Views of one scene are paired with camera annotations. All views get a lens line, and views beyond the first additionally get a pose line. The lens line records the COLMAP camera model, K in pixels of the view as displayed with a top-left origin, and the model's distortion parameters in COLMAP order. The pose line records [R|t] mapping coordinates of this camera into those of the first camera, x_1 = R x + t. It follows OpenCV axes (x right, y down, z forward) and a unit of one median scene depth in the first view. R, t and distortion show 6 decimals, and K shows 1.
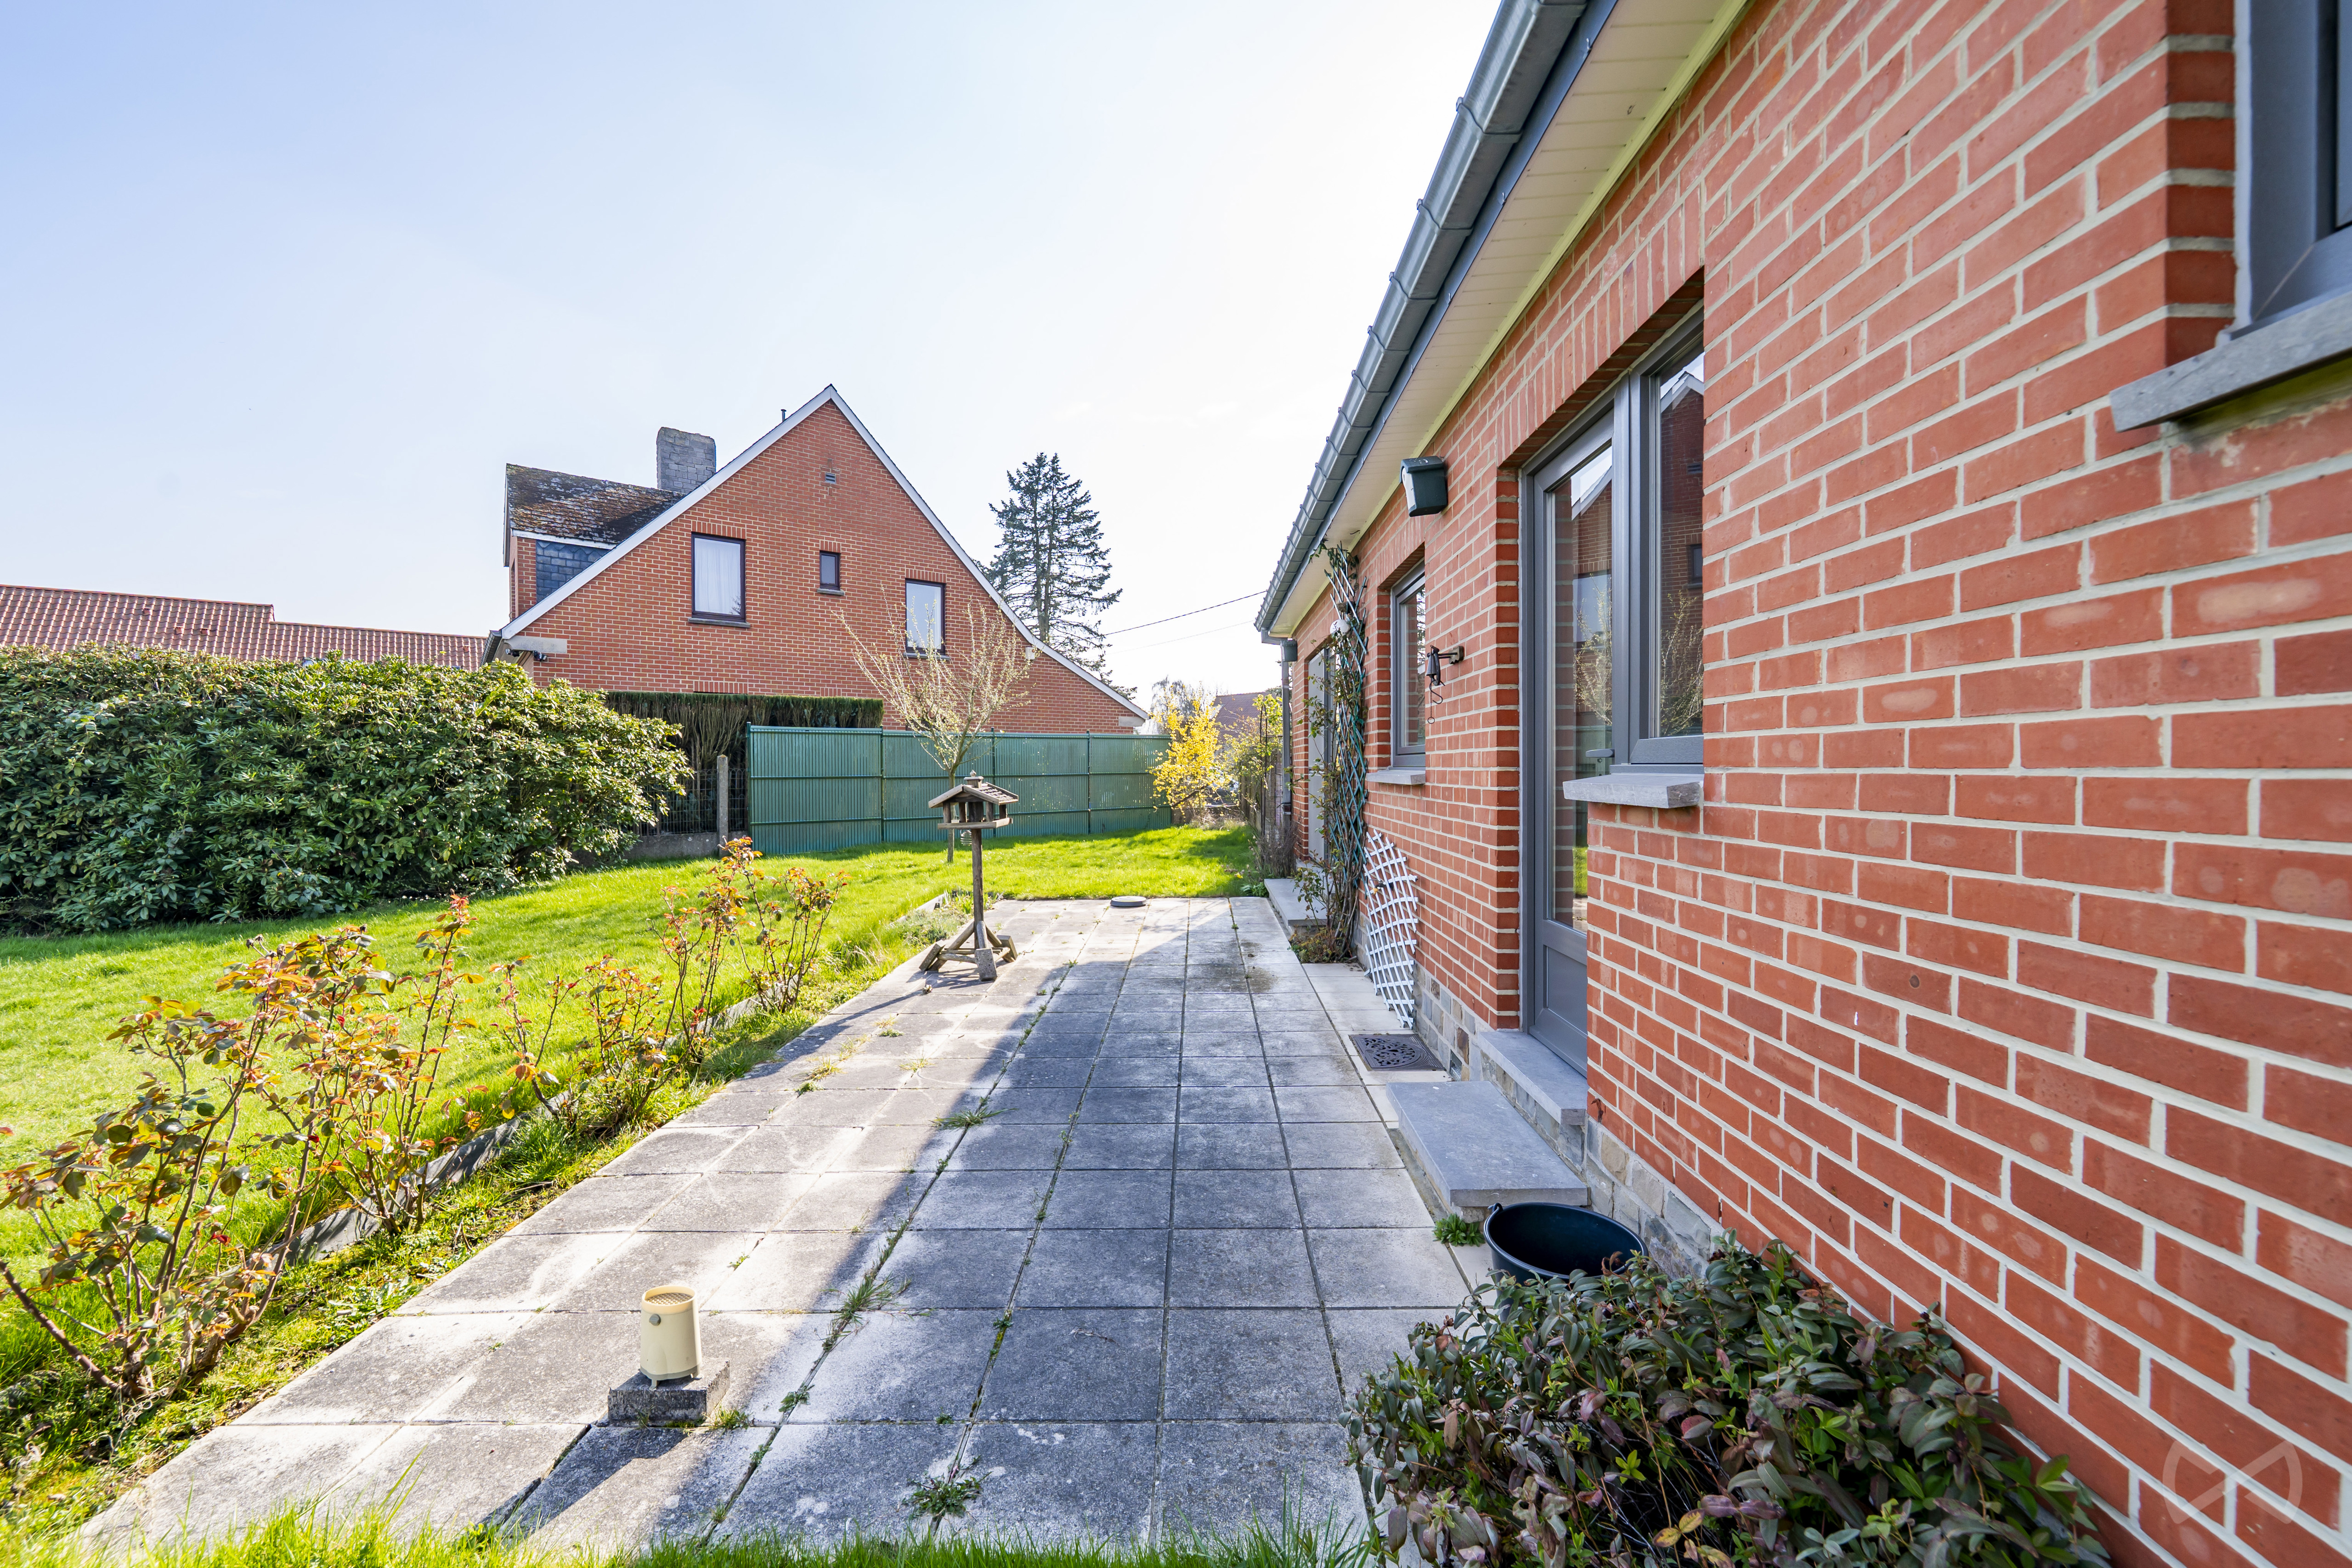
lens RADIAL K [[803.1, 0, 1166.8], [0, 803.1, 793.7], [0, 0, 1]] dist [-0.002685, -0.000199]
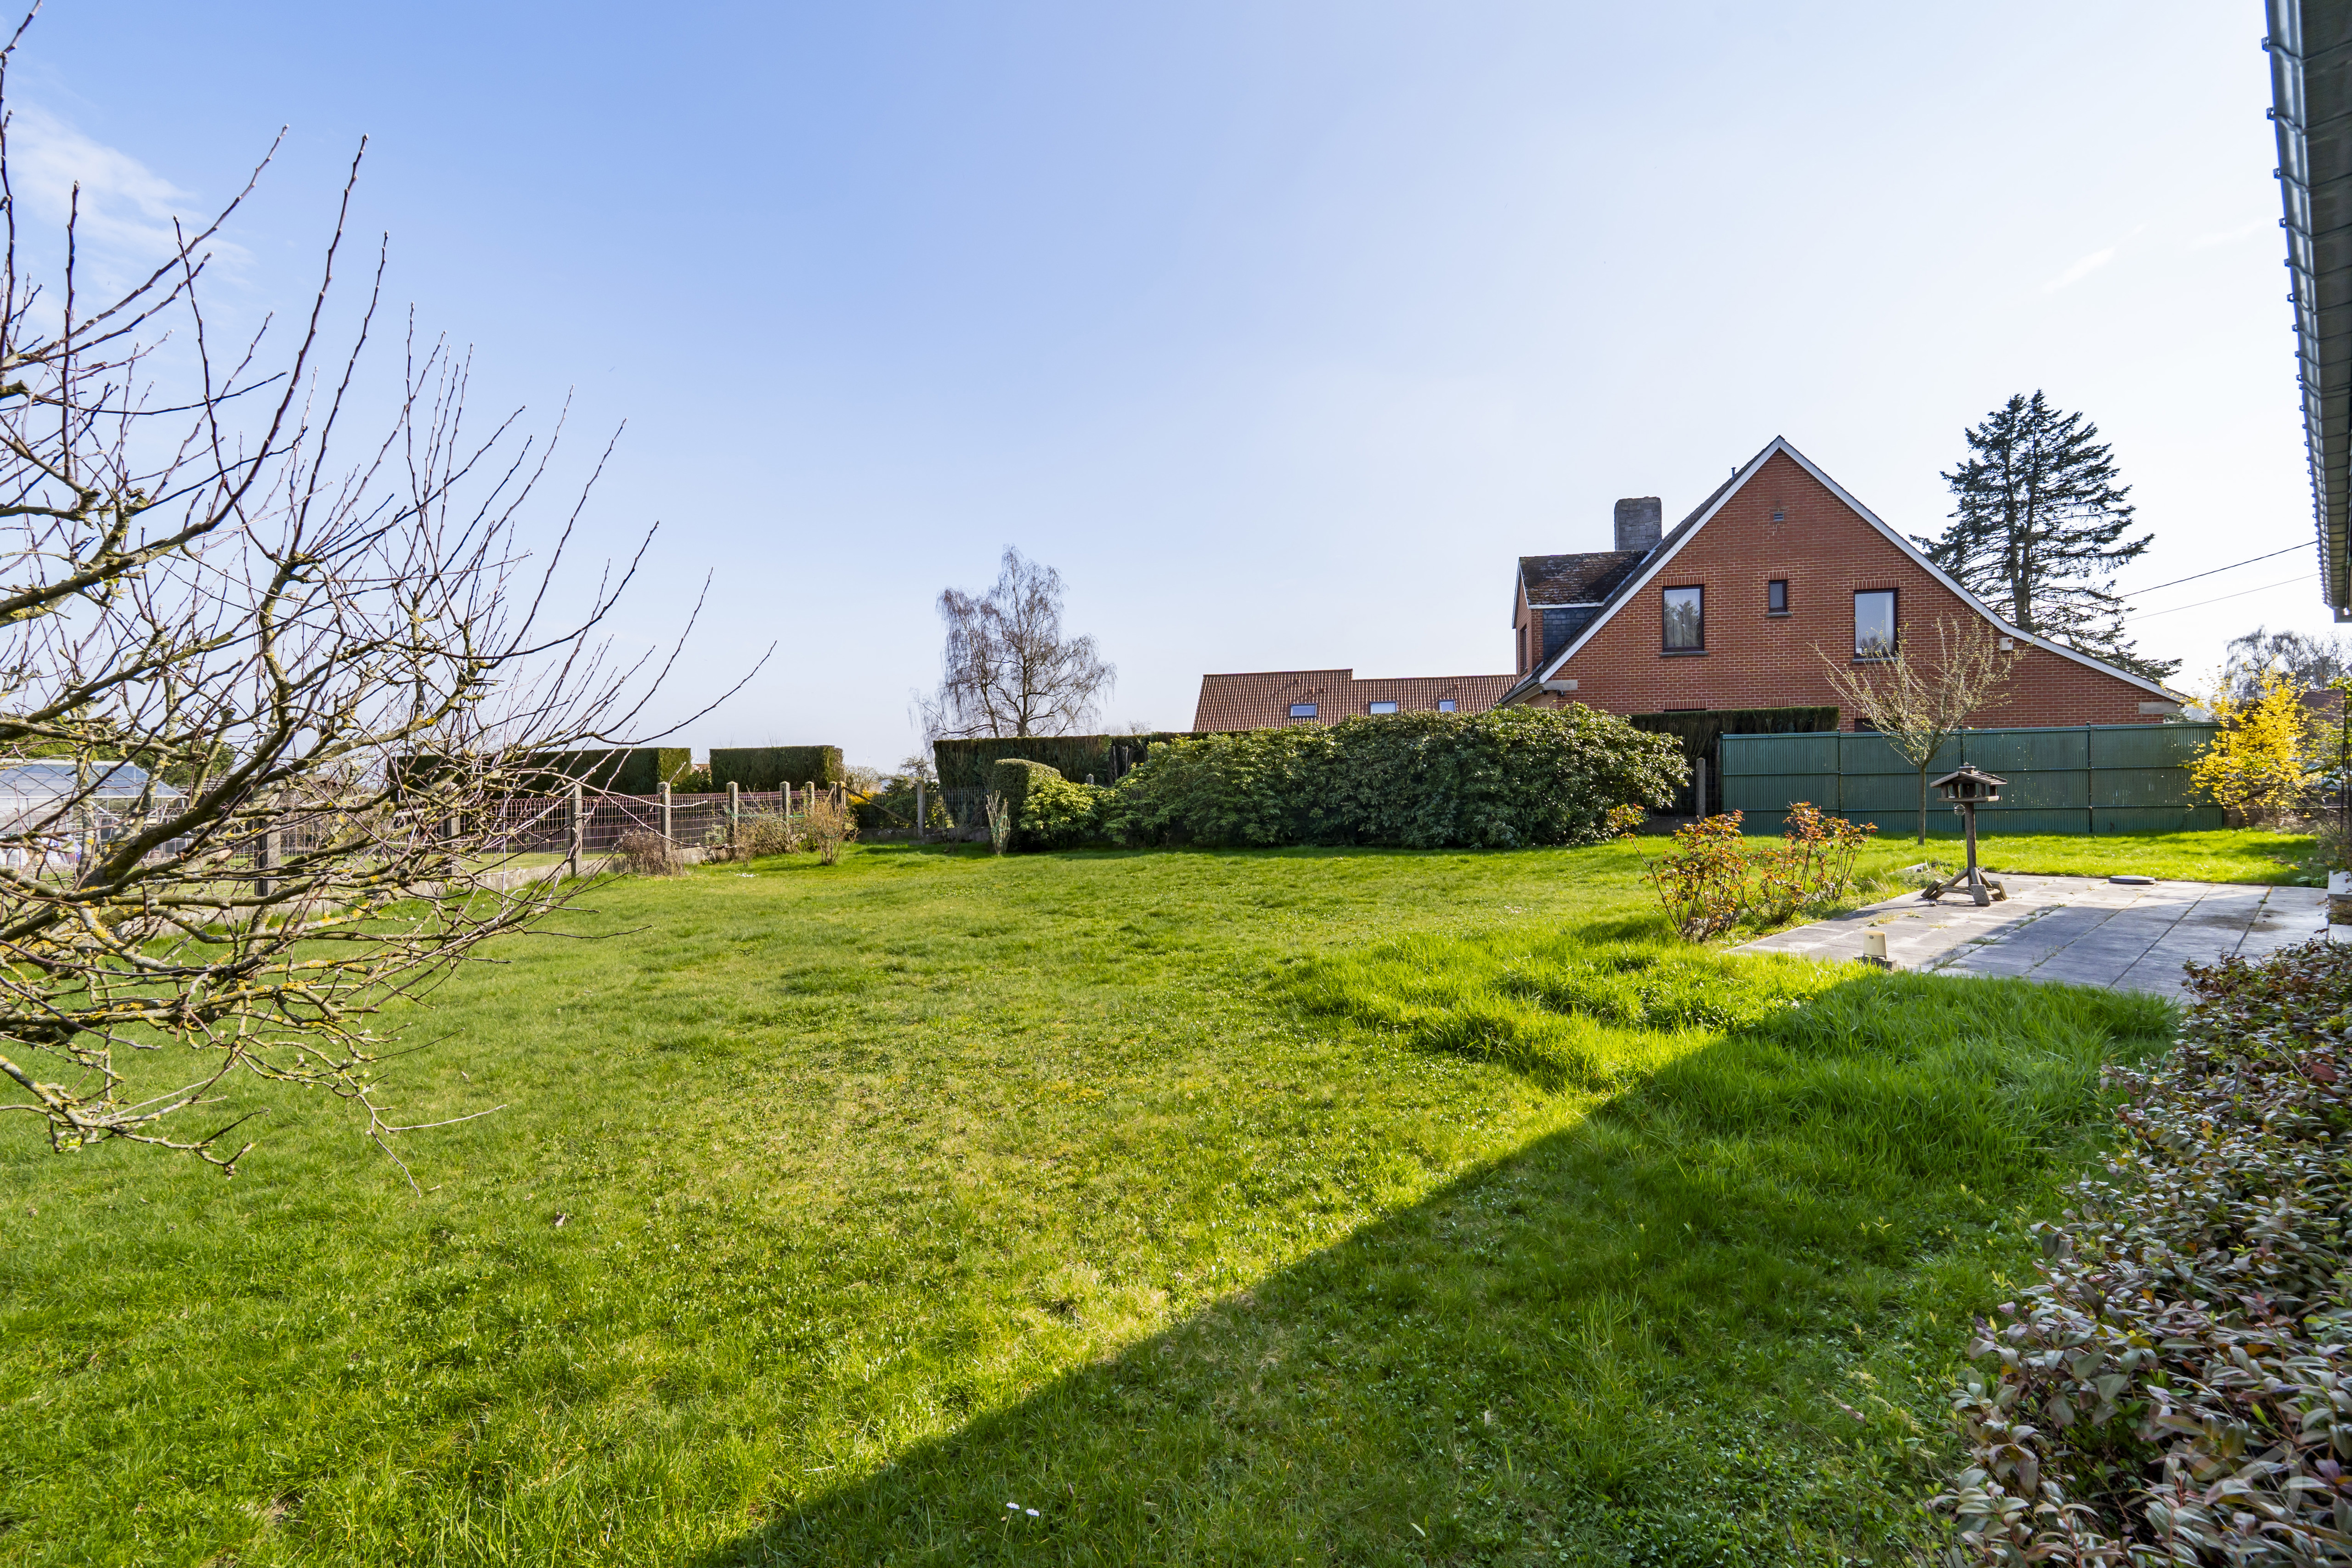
lens RADIAL K [[909.8, 0, 1205.5], [0, 909.8, 781.5], [0, 0, 1]] dist [0.009503, -0.007325]
pose [[0.639023, -0.006286, -0.769162, 0.060827], [-0.013312, 0.999726, -0.019230, 0.024018], [0.769072, 0.022528, 0.638765, -0.460811]]
